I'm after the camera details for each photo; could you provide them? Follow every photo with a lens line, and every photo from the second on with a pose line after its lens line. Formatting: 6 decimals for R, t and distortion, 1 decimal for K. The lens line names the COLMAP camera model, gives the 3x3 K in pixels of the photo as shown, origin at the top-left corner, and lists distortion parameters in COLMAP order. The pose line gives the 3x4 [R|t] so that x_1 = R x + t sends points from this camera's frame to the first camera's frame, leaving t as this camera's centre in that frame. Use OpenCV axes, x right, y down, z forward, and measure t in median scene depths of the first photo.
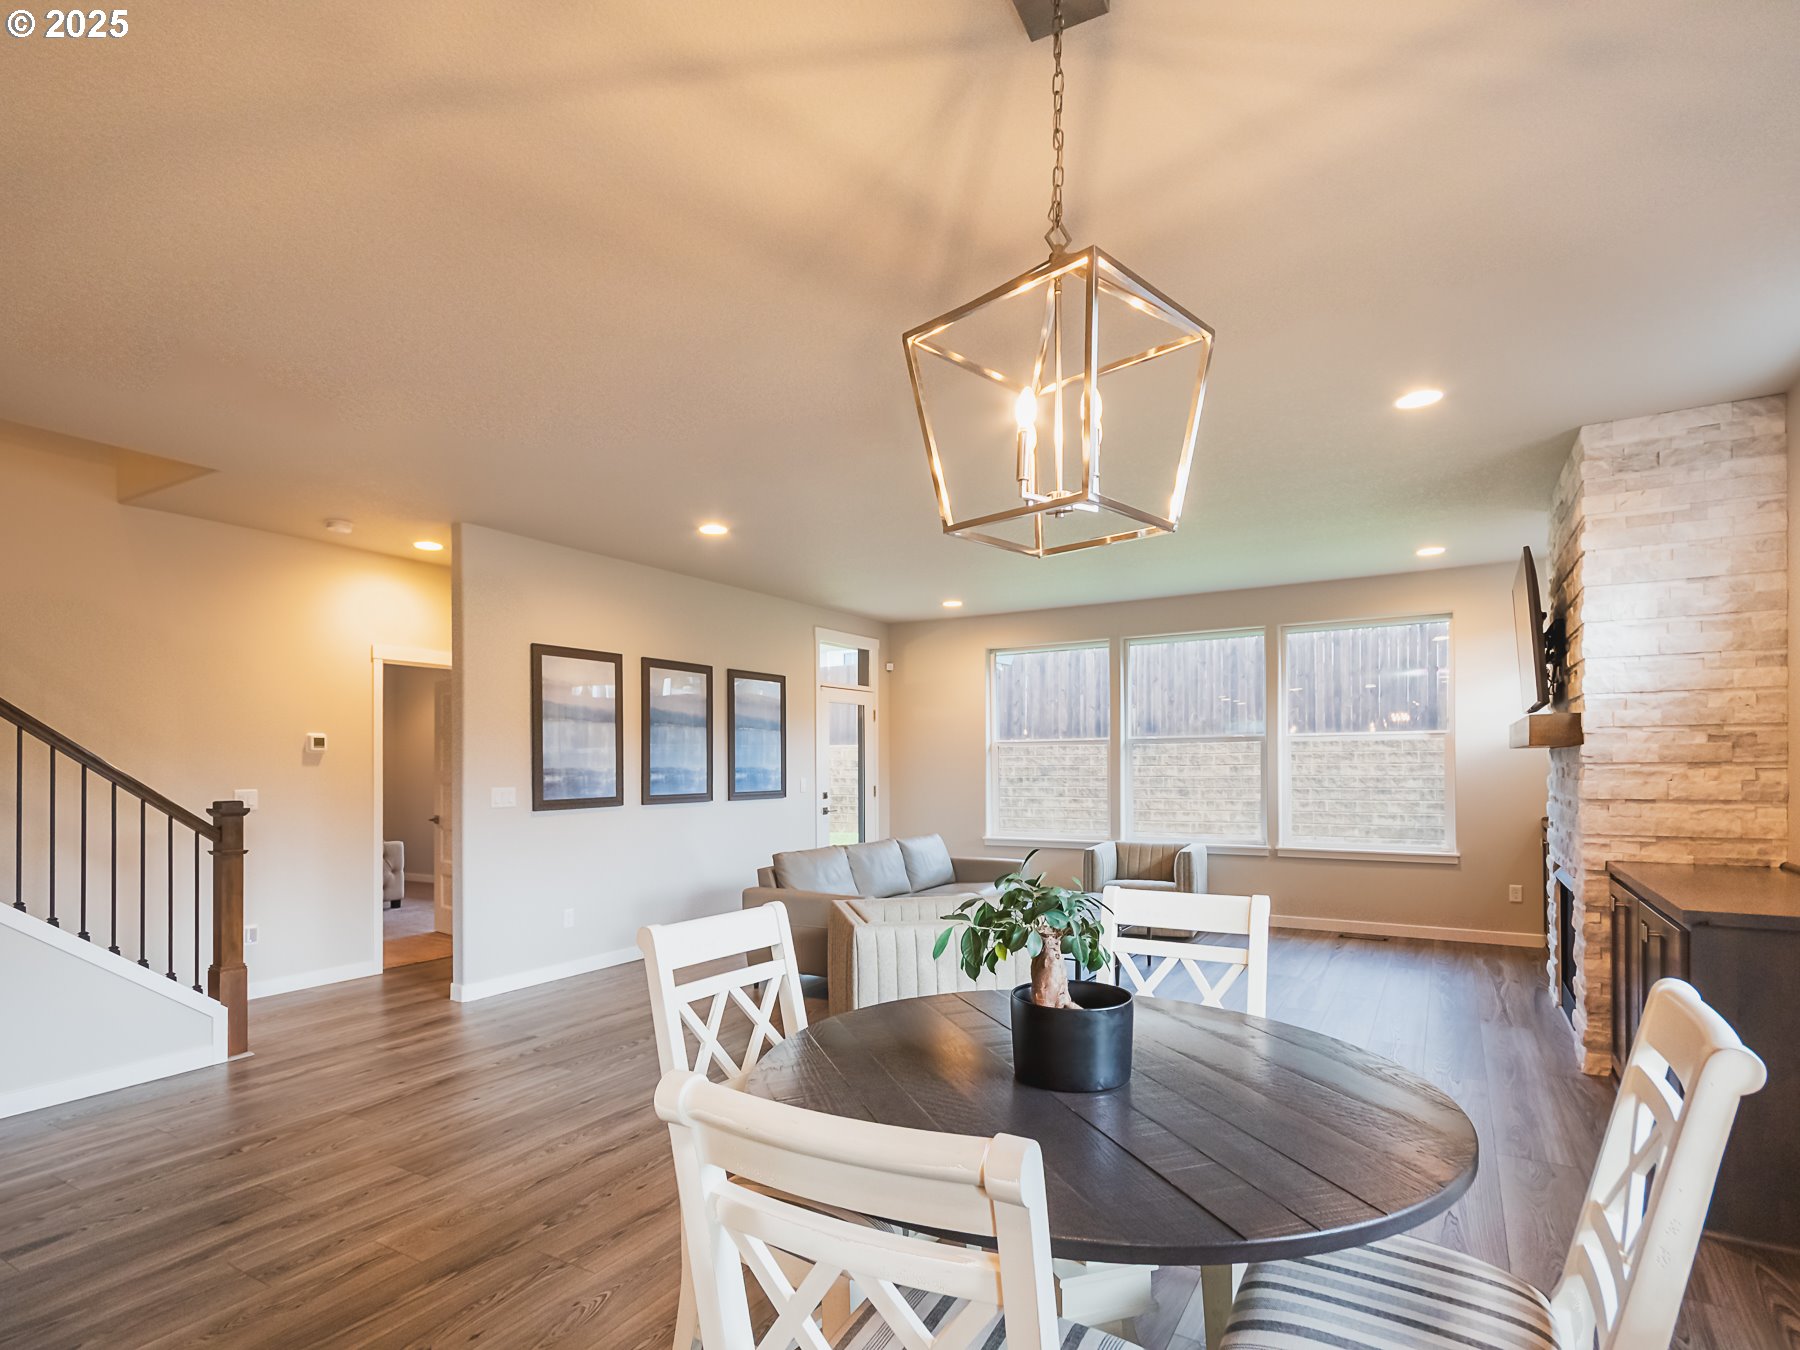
lens RADIAL K [[934.7, 0, 874.5], [0, 934.7, 758.8], [0, 0, 1]] dist [-0.005879, 0.001595]
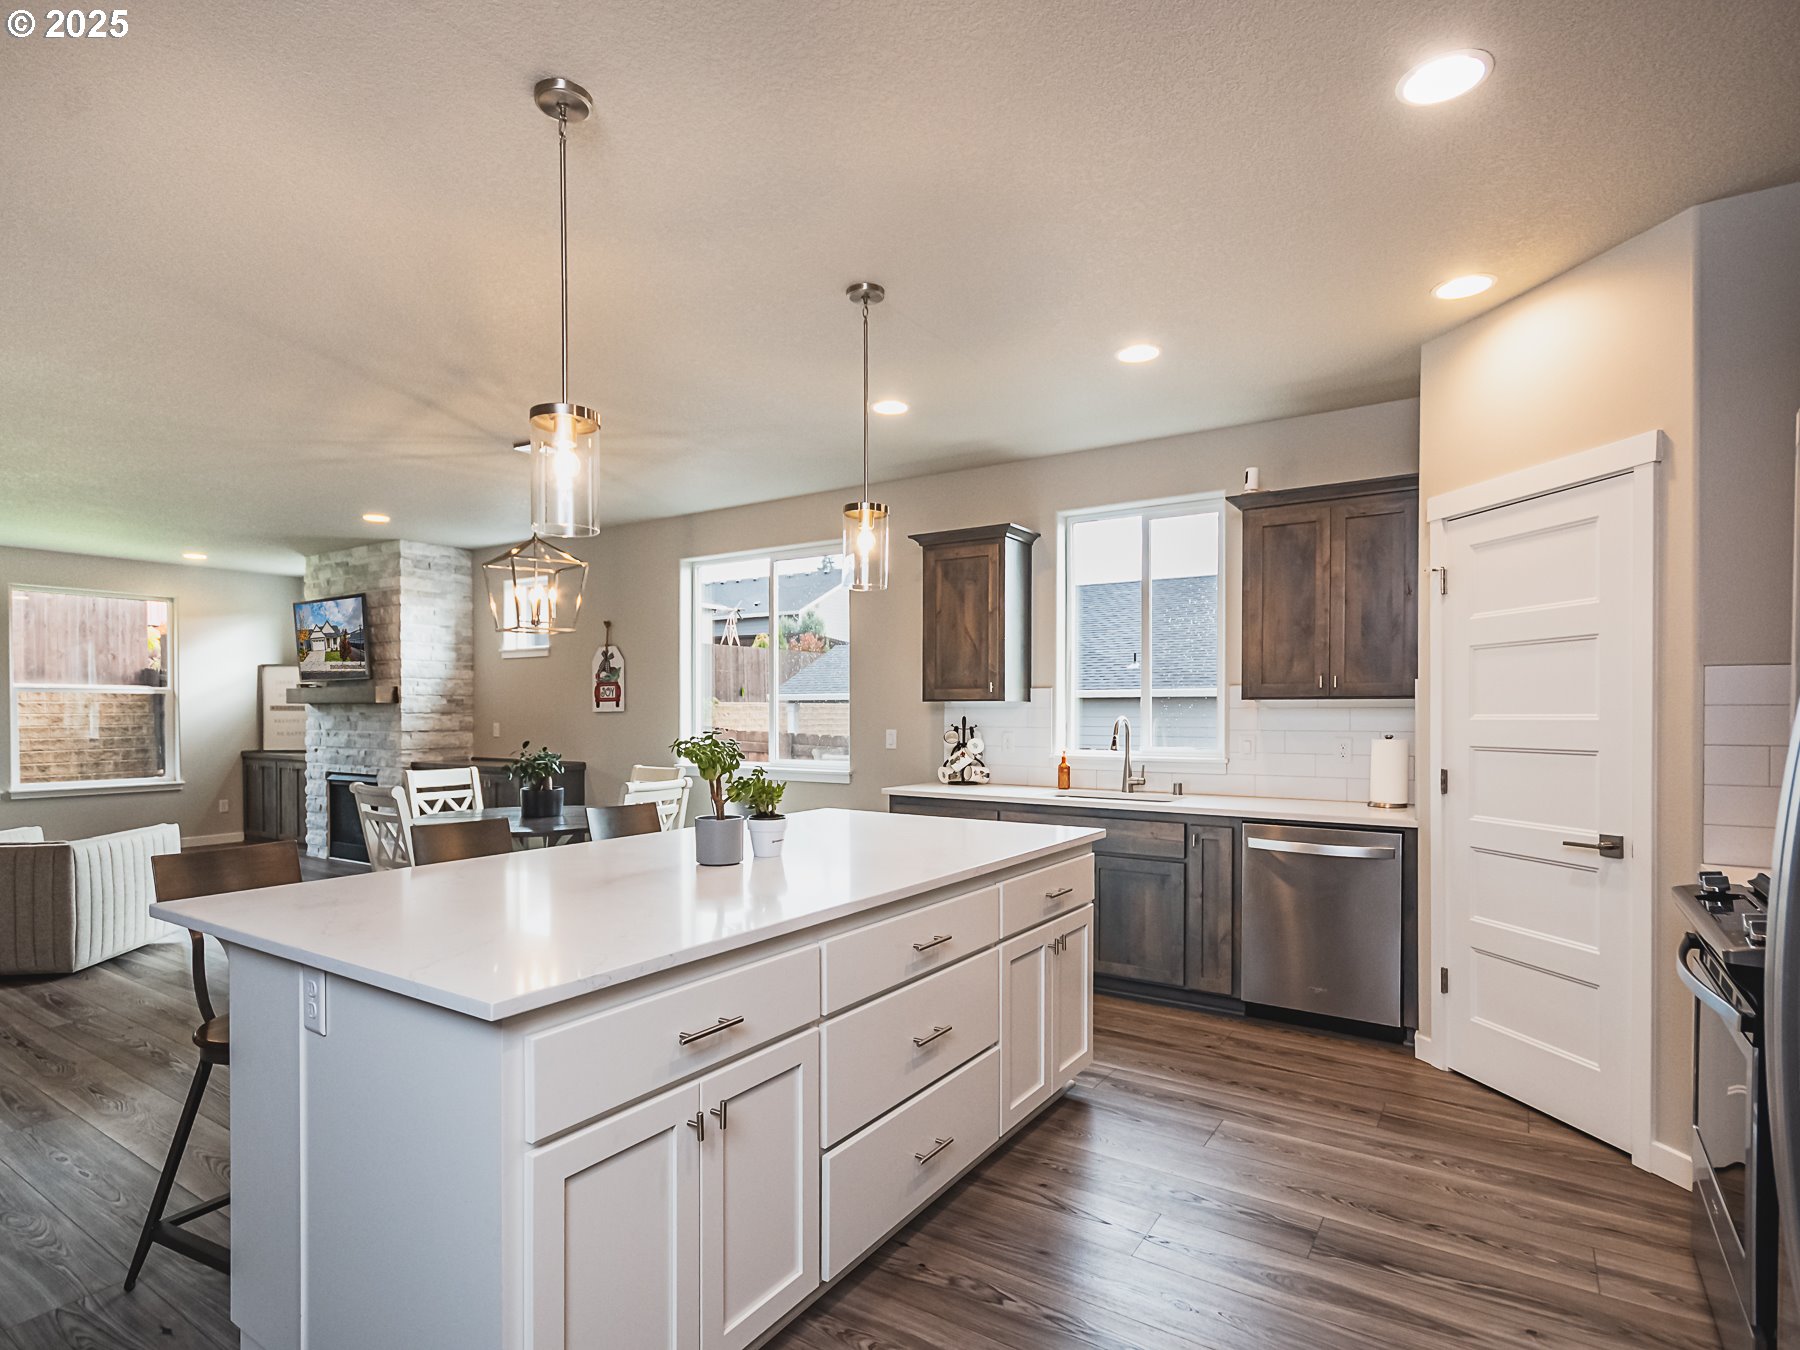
lens RADIAL K [[934.7, 0, 868.2], [0, 934.7, 729.3], [0, 0, 1]] dist [-0.005879, 0.001595]
pose [[0.048312, -0.012013, 0.998760, -0.653714], [-0.005292, 0.999911, 0.012283, 0.005728], [-0.998818, -0.005879, 0.048244, -0.040763]]
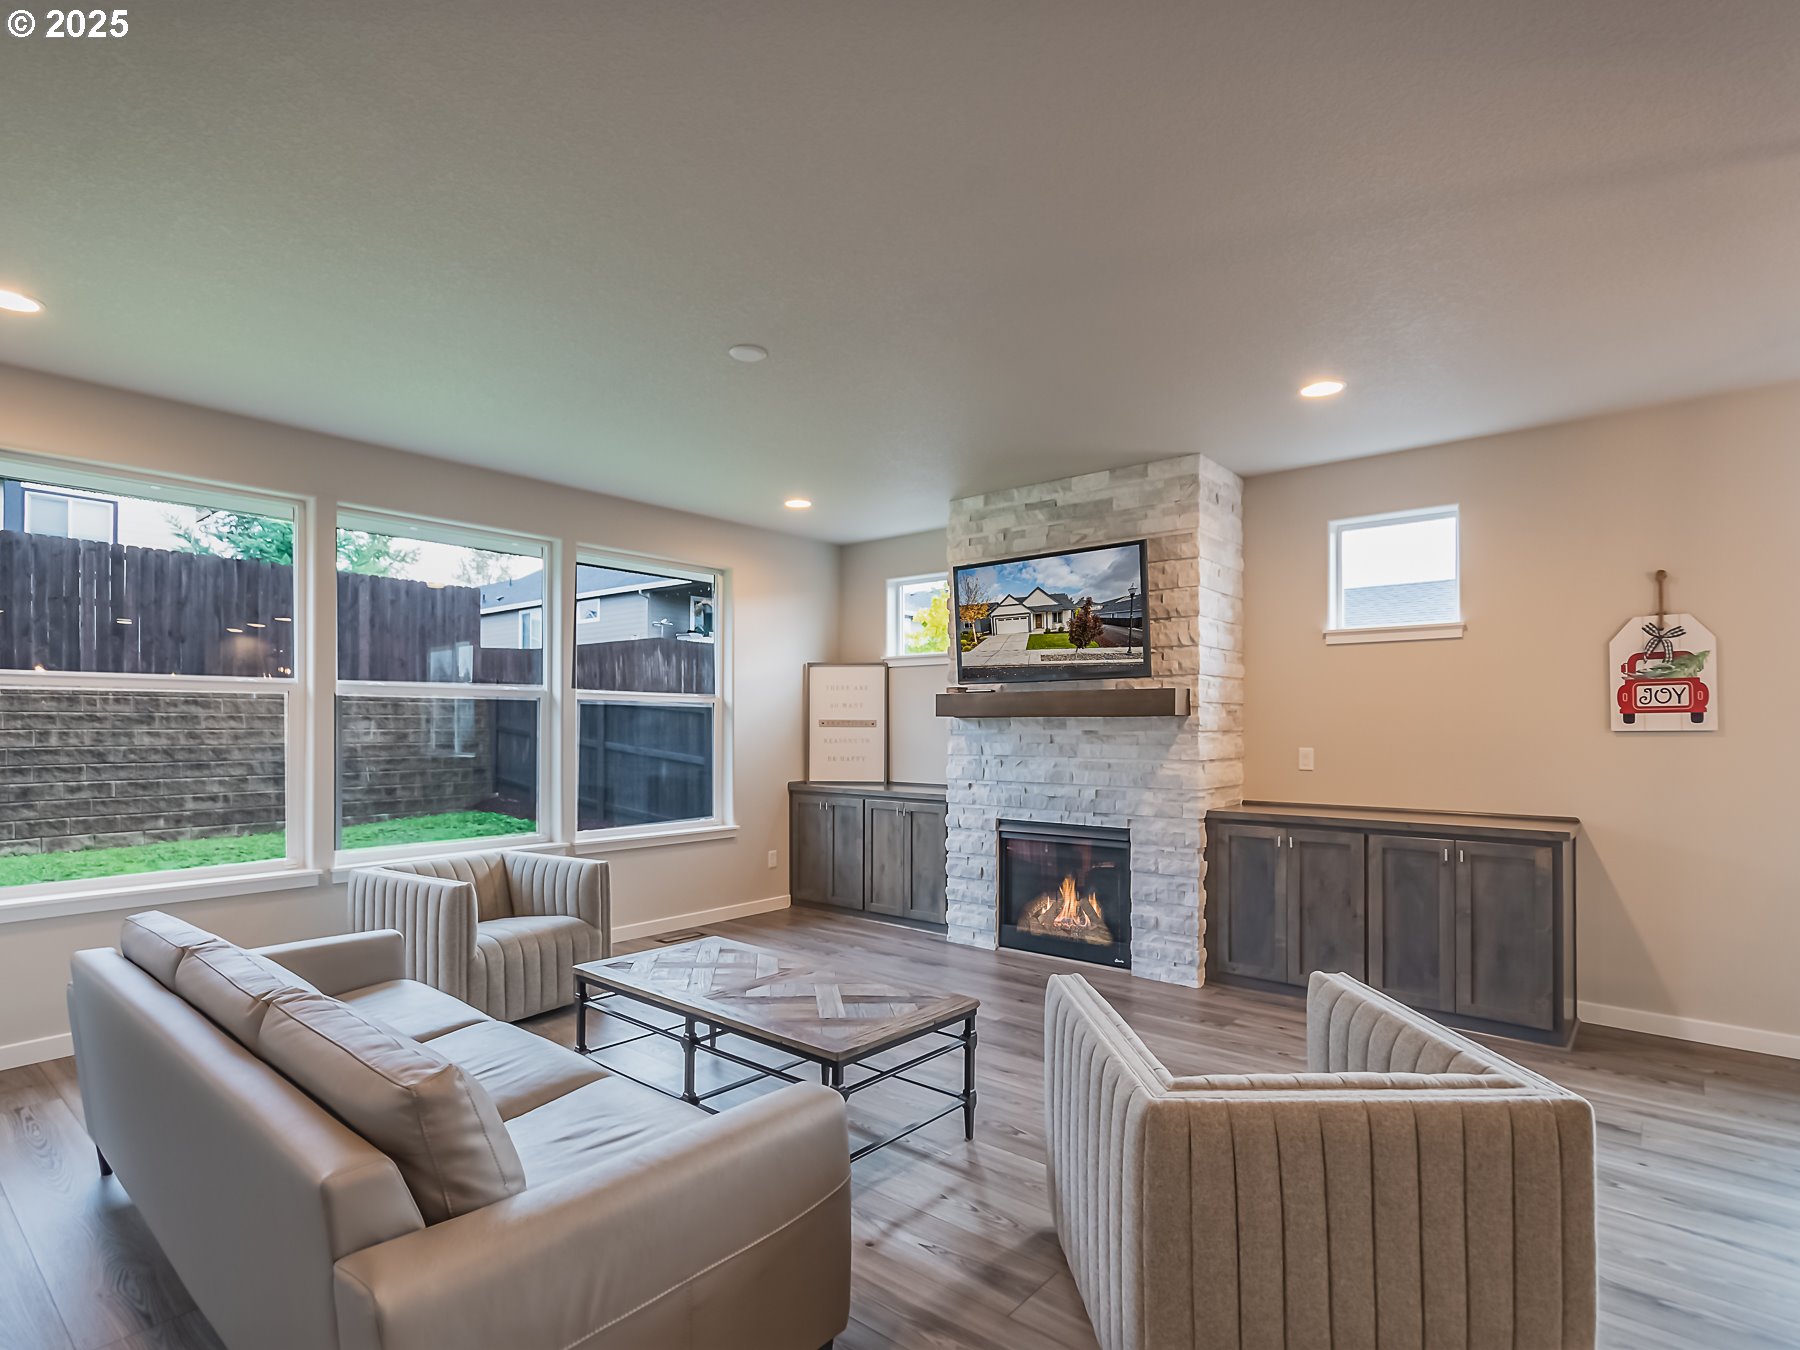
lens RADIAL K [[900.3, 0, 941.0], [0, 900.3, 714.9], [0, 0, 1]] dist [0.006096, -0.000062]
pose [[0.126966, 0.025551, 0.991578, -0.253478], [-0.010934, 0.999643, -0.024359, 0.009745], [-0.991847, -0.007749, 0.127201, 0.674625]]
